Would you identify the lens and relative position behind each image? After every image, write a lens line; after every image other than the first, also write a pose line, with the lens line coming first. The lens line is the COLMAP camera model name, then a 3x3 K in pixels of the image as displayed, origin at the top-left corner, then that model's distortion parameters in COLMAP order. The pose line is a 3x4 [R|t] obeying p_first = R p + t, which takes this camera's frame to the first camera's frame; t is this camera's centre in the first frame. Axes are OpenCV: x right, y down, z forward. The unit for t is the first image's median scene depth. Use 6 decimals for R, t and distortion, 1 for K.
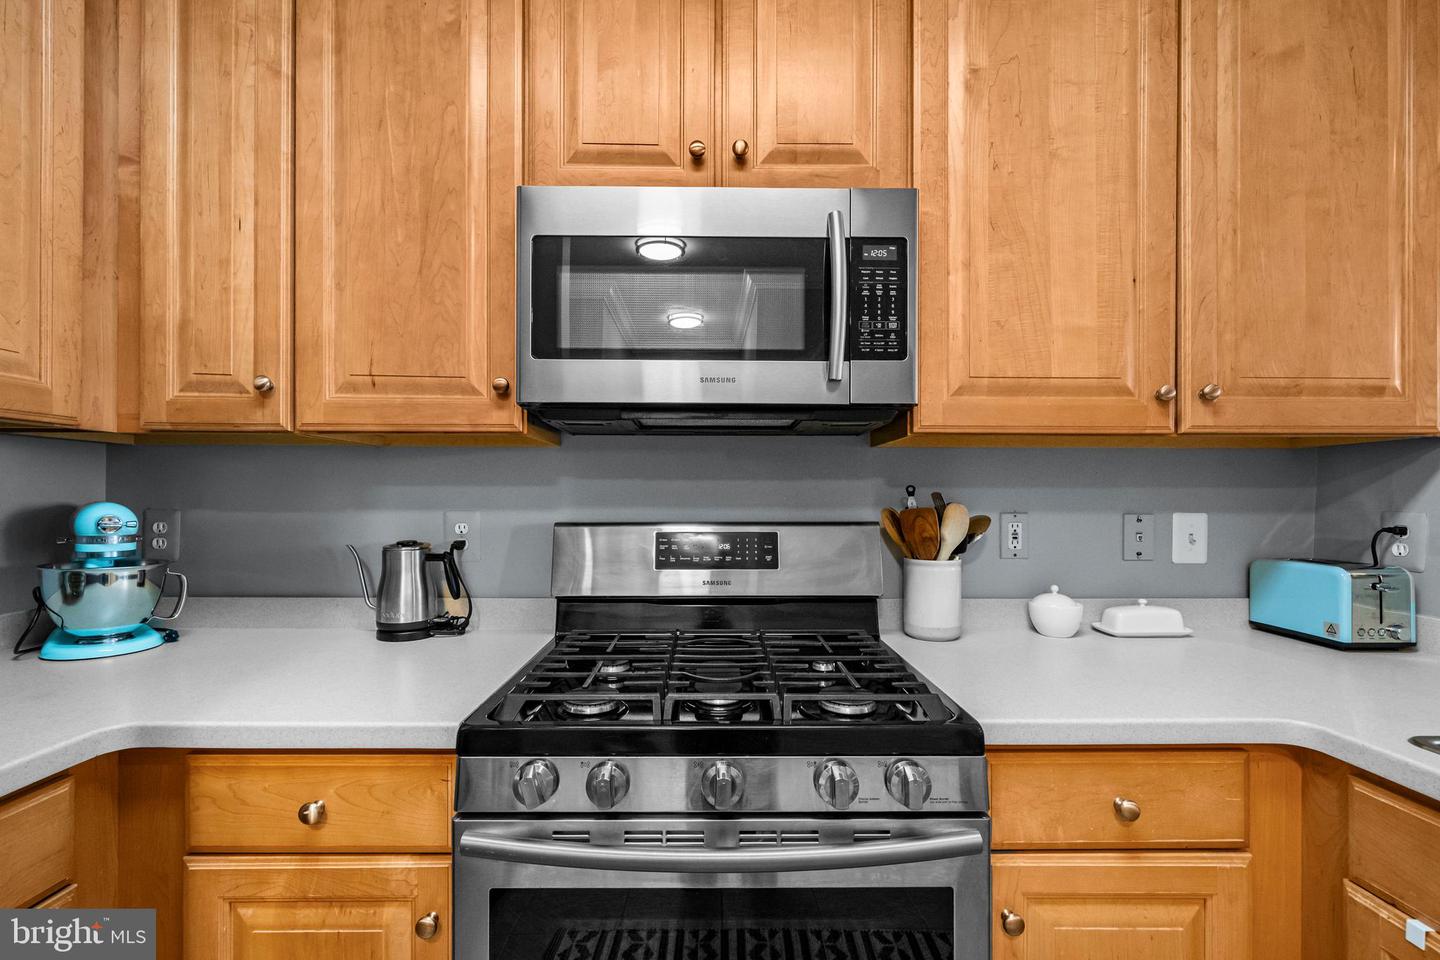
lens RADIAL K [[630.4, 0, 709.1], [0, 630.4, 498.0], [0, 0, 1]] dist [-0.002024, 0.001171]
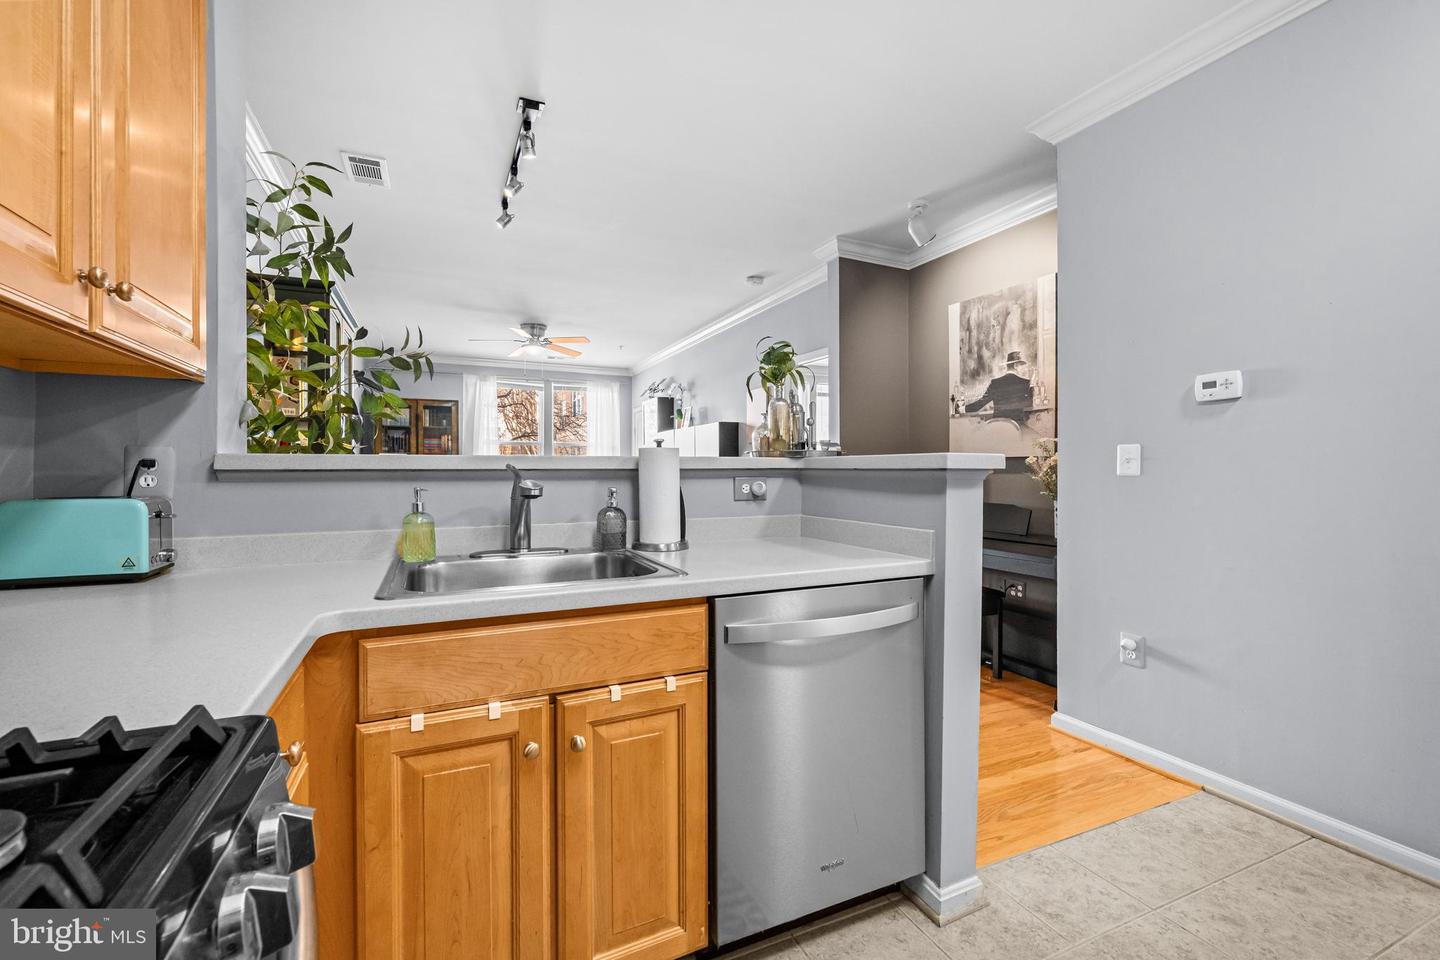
lens RADIAL K [[591.7, 0, 729.5], [0, 591.7, 478.1], [0, 0, 1]] dist [0.009331, -0.001831]
pose [[-0.407361, -0.013656, 0.913165, -0.254162], [-0.000329, 0.999890, 0.014806, 0.066835], [-0.913267, 0.005731, -0.407321, 0.555958]]
